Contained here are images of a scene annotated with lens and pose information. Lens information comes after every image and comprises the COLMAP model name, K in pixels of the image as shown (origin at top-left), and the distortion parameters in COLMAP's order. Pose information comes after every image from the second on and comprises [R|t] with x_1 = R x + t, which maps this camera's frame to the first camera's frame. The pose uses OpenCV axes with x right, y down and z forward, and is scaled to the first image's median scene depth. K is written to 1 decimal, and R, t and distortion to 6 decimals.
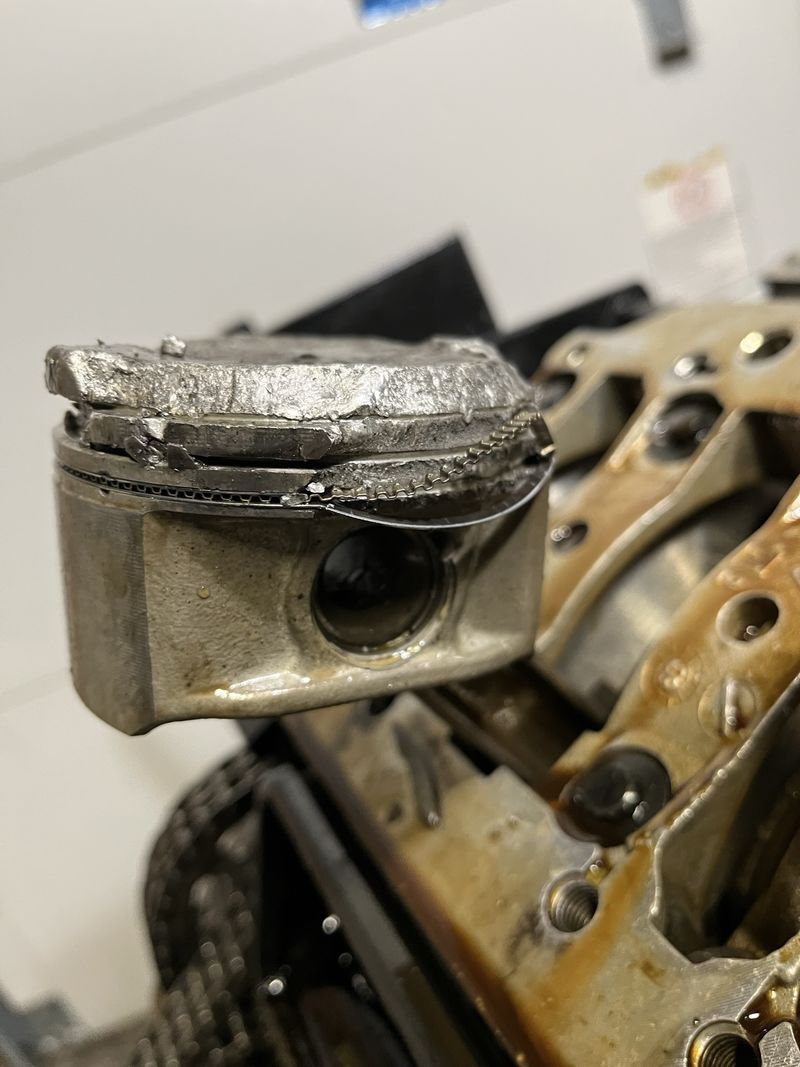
lens RADIAL K [[817.6, 0, 400.0], [0, 817.6, 533.5], [0, 0, 1]] dist [-0.009248, -0.003356]
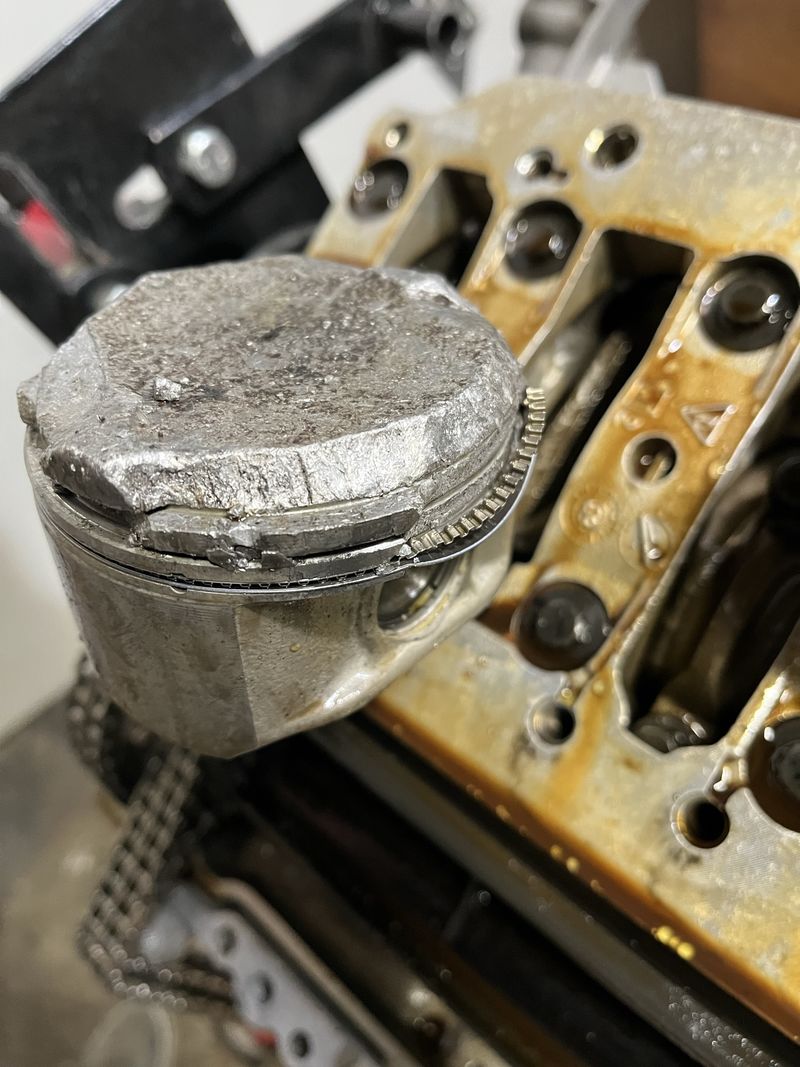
lens RADIAL K [[805.9, 0, 400.0], [0, 805.9, 533.5], [0, 0, 1]] dist [0.006201, 0.000015]
pose [[0.935841, -0.248696, 0.249703, -0.251828], [0.136518, 0.909035, 0.393723, -0.339049], [-0.324906, -0.334373, 0.884664, 0.059711]]
